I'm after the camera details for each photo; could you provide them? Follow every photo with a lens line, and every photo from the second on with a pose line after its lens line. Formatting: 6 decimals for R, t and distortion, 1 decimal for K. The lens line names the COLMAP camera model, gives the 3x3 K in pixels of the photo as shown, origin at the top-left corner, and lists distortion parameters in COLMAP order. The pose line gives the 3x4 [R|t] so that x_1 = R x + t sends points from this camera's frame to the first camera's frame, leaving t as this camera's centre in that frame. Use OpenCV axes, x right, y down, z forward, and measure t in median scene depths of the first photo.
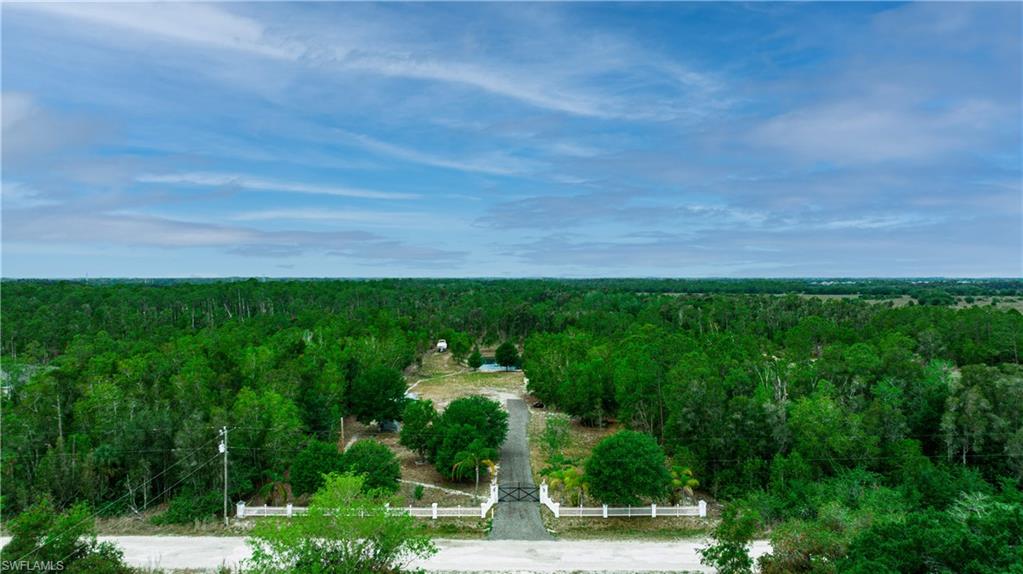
lens RADIAL K [[4990.0, 0, 506.5], [0, 4990.0, 290.5], [0, 0, 1]] dist [0.288983, 0.000000]
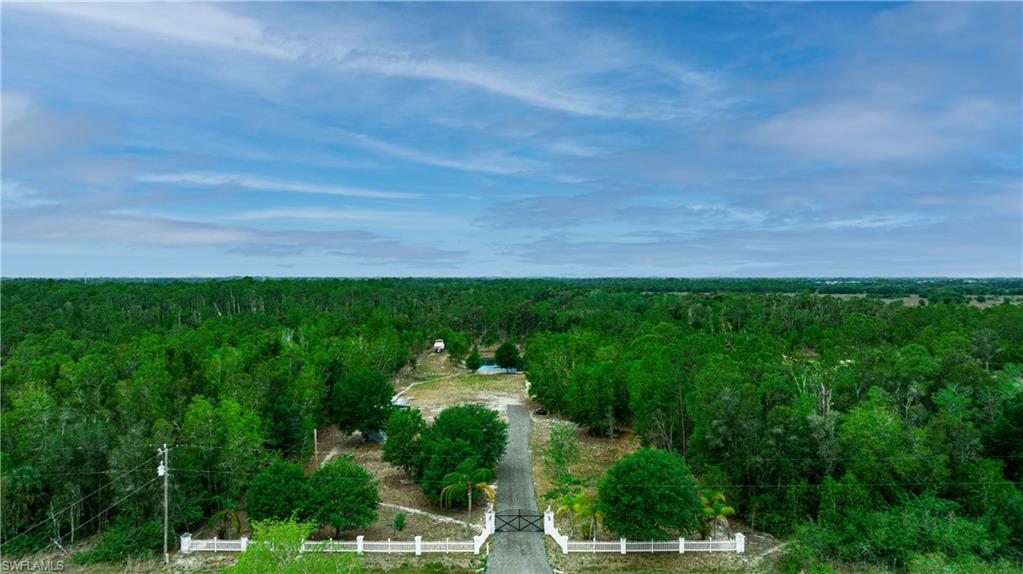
lens RADIAL K [[4990.0, 0, 512.5], [0, 4990.0, 285.9], [0, 0, 1]] dist [0.288983, 0.000000]
pose [[1.000000, 0.000210, 0.000973, 0.000363], [-0.000209, 1.000000, -0.000882, 0.001164], [-0.000973, 0.000882, 0.999999, 0.120761]]
